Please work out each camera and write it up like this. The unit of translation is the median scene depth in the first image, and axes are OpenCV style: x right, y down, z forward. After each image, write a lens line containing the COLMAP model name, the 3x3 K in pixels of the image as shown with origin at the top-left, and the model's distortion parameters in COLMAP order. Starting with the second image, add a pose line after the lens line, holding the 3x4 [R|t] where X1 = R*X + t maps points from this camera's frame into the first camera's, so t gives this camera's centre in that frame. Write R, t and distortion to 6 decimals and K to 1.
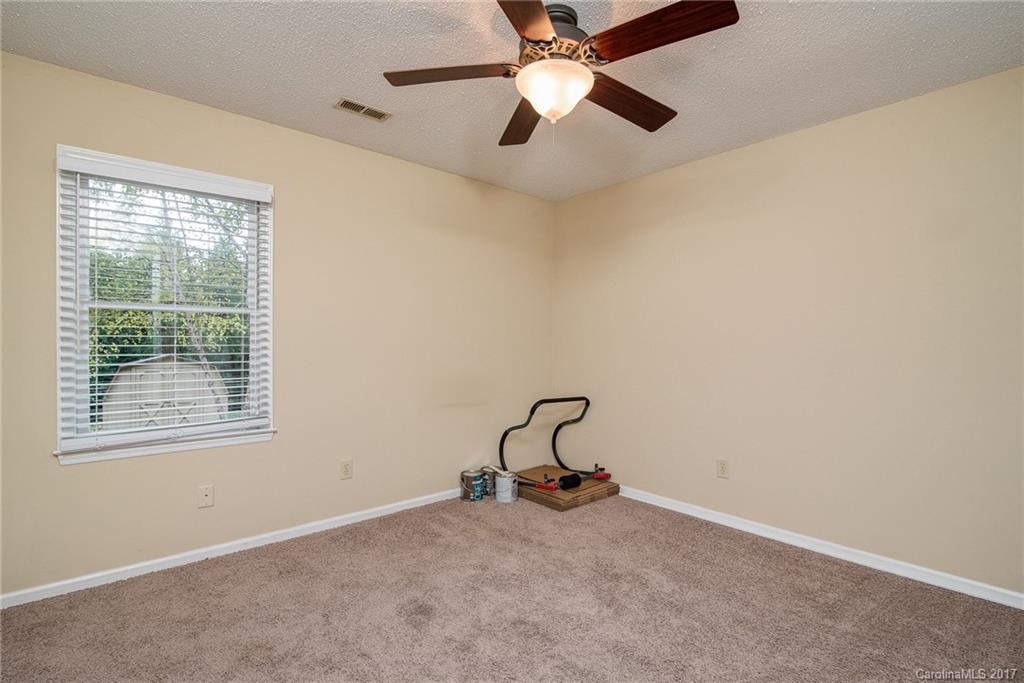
lens RADIAL K [[471.8, 0, 508.9], [0, 471.8, 341.1], [0, 0, 1]] dist [-0.017151, 0.000066]
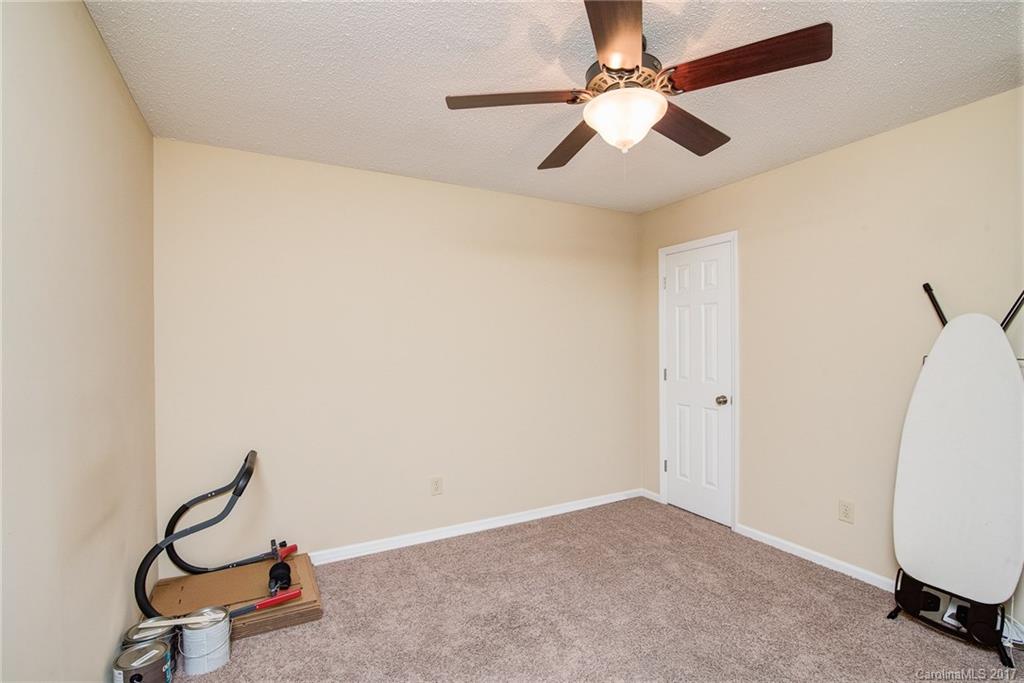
lens RADIAL K [[471.8, 0, 508.8], [0, 471.8, 343.1], [0, 0, 1]] dist [-0.017151, 0.000066]
pose [[0.210451, 0.005522, 0.977589, -0.466365], [0.003561, 0.999973, -0.006415, -0.034277], [-0.977598, 0.004831, 0.210426, 0.537282]]
